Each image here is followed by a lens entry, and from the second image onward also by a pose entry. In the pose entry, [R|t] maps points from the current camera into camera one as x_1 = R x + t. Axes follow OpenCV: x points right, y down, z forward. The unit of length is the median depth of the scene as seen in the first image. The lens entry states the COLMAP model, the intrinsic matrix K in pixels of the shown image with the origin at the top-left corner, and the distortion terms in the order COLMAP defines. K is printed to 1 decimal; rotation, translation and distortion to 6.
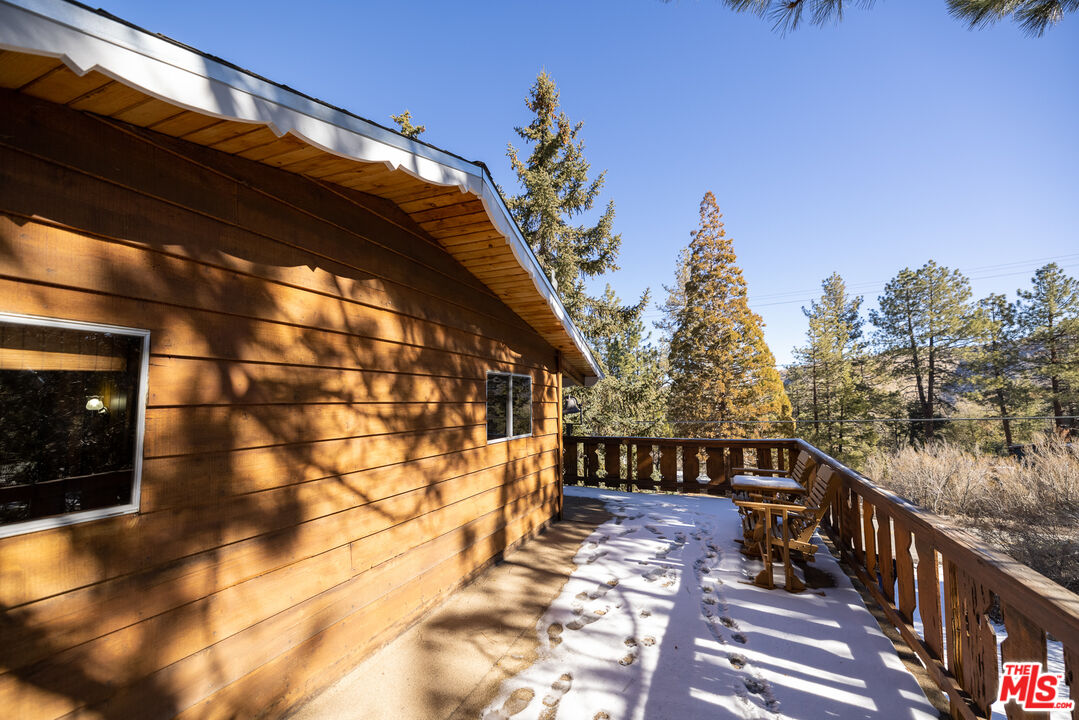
lens RADIAL K [[451.3, 0, 539.9], [0, 451.3, 363.2], [0, 0, 1]] dist [0.002035, -0.000818]
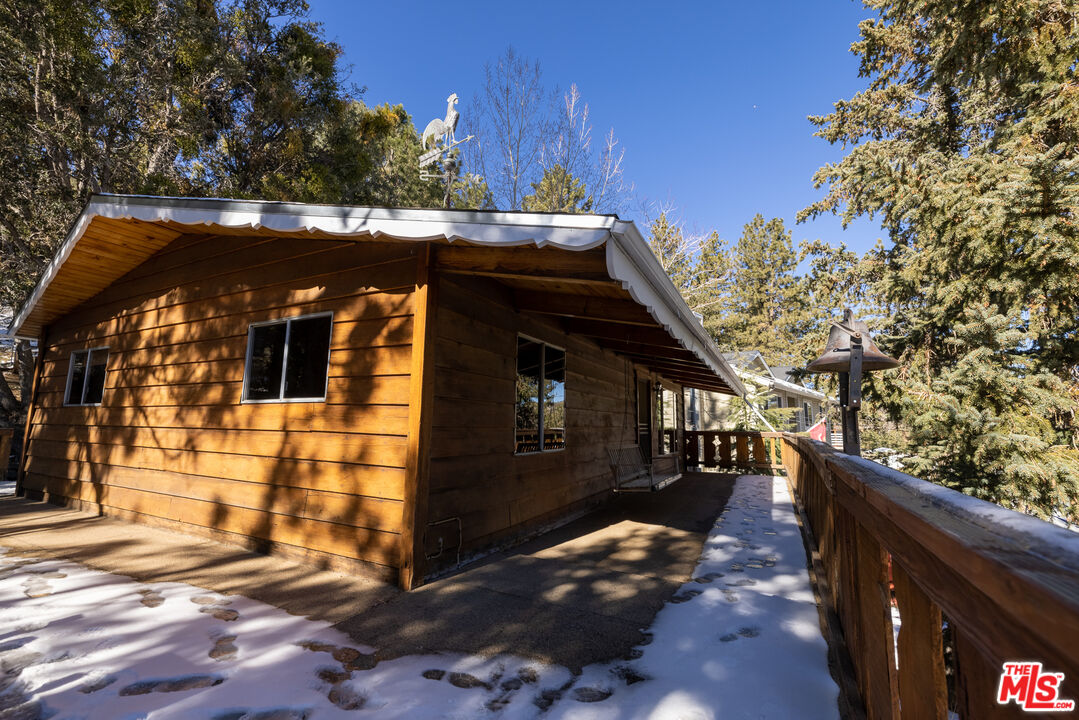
lens RADIAL K [[451.3, 0, 539.9], [0, 451.3, 363.2], [0, 0, 1]] dist [0.002035, -0.000818]
pose [[-0.081500, -0.139796, -0.986821, 0.795404], [0.052608, 0.988131, -0.144326, 0.233487], [0.995284, -0.063677, -0.073178, 1.722185]]
